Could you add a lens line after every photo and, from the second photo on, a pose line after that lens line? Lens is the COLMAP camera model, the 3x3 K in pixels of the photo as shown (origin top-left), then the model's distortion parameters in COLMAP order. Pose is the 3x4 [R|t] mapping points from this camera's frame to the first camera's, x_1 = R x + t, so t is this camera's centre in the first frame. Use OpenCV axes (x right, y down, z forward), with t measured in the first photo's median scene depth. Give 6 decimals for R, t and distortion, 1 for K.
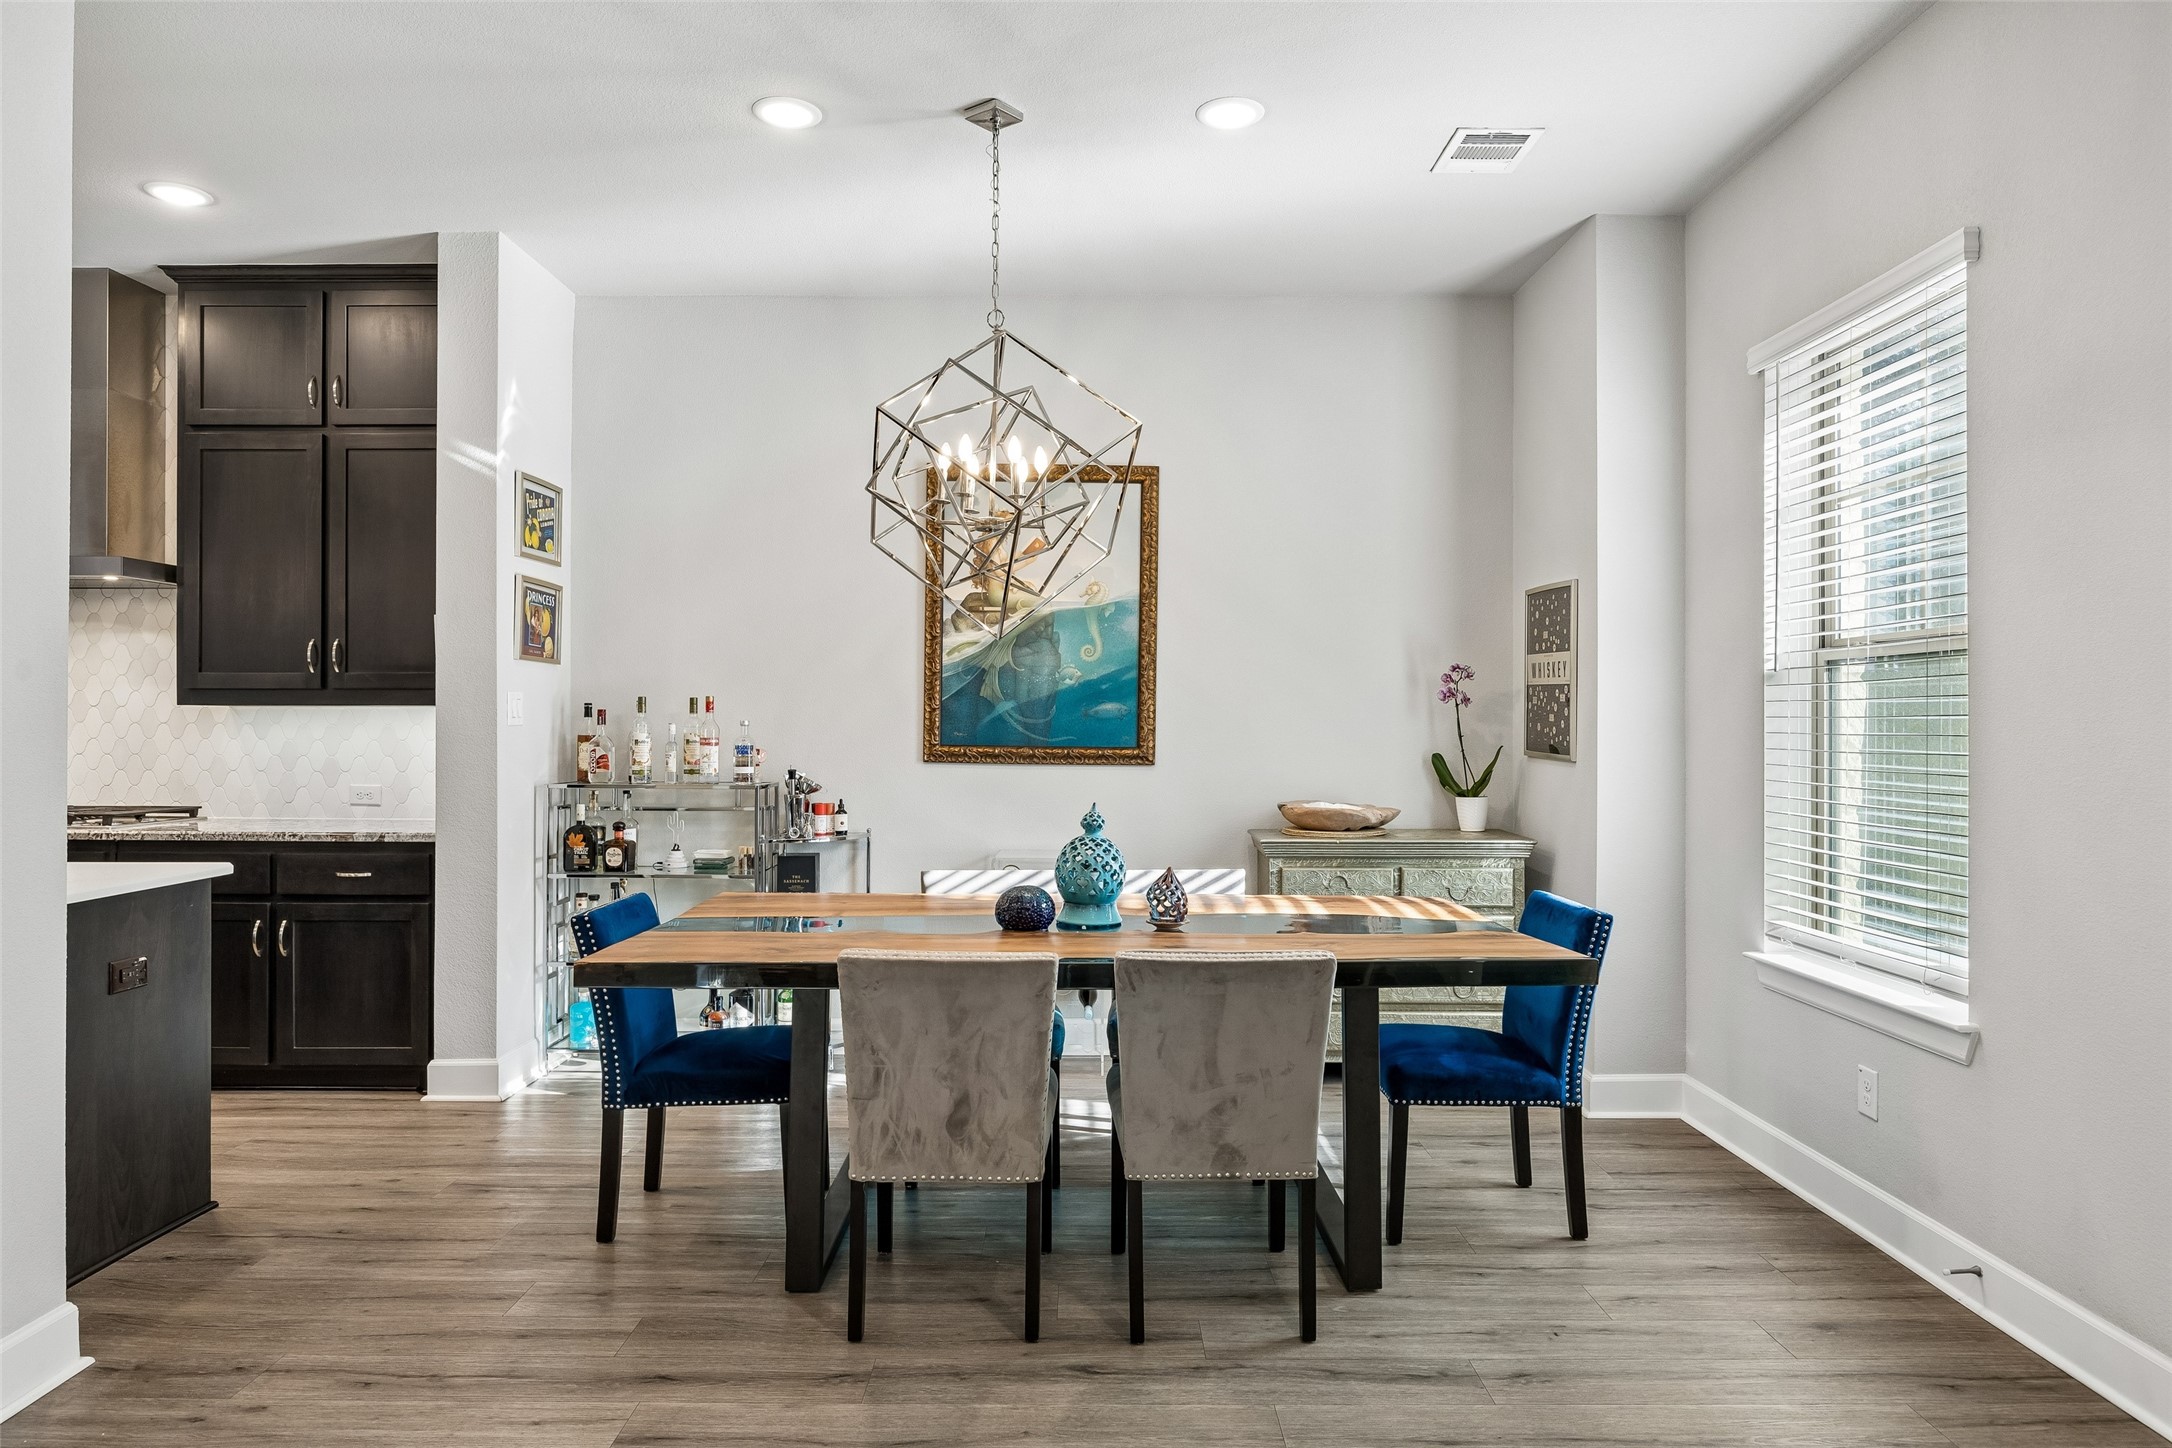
lens RADIAL K [[1348.2, 0, 1082.1], [0, 1348.2, 720.2], [0, 0, 1]] dist [-0.005726, -0.001881]
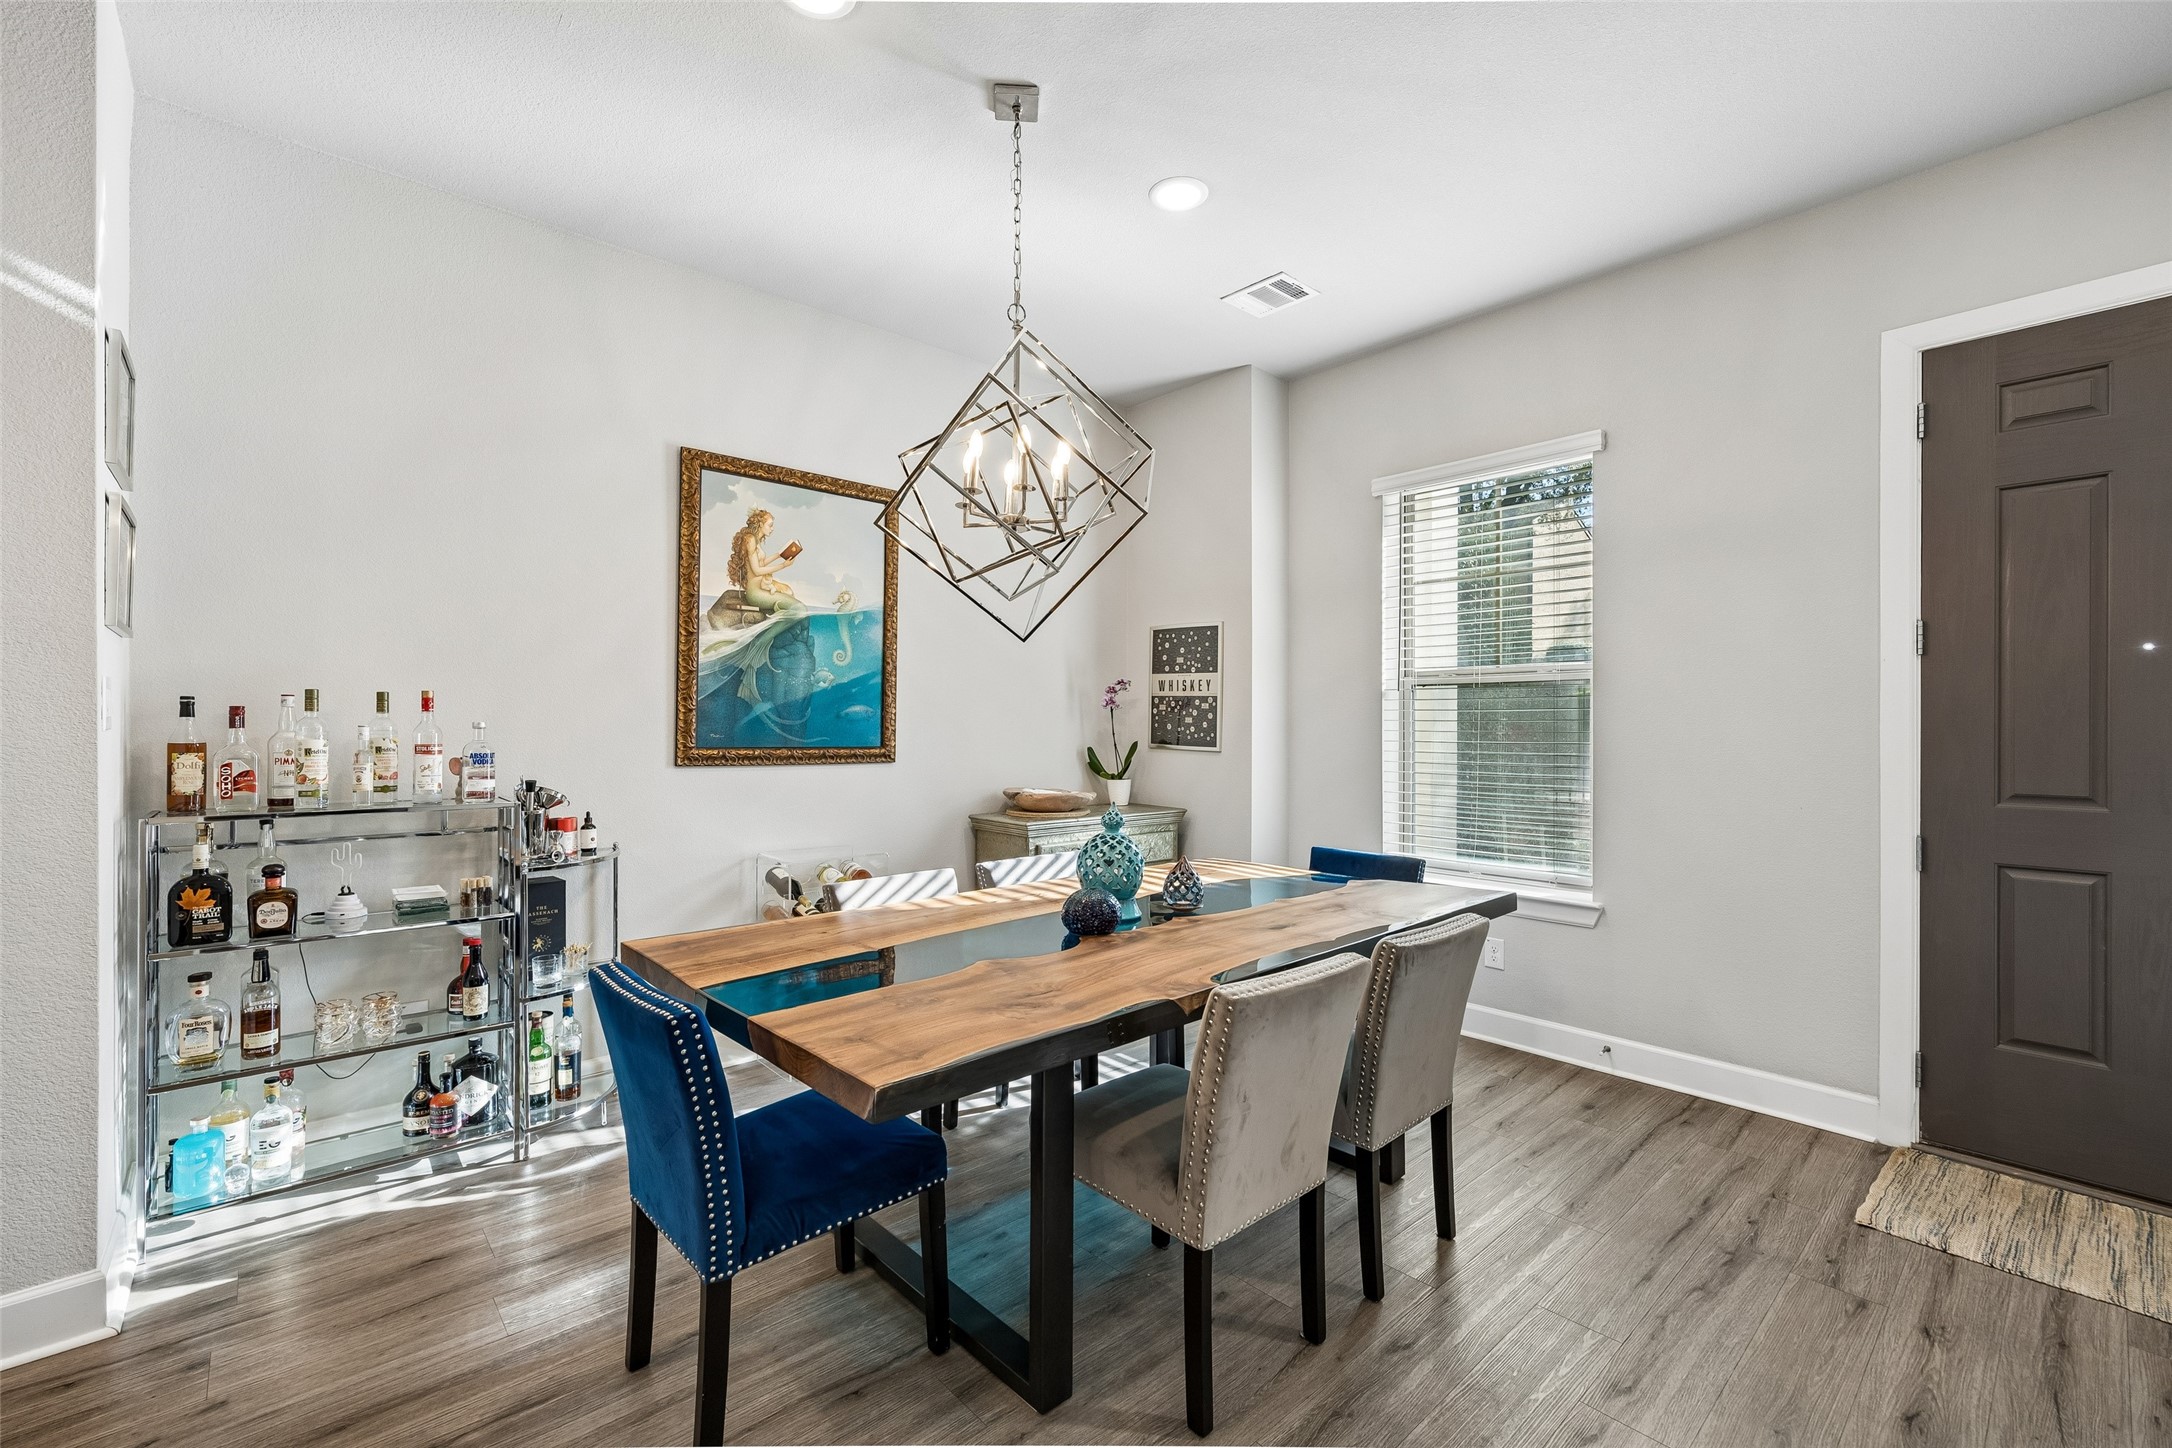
lens RADIAL K [[931.3, 0, 1091.8], [0, 931.3, 727.1], [0, 0, 1]] dist [-0.001202, 0.000614]
pose [[0.732740, -0.003408, 0.680500, -0.347212], [-0.002663, 0.999965, 0.007876, -0.001998], [-0.680504, -0.007584, 0.732705, 0.333430]]
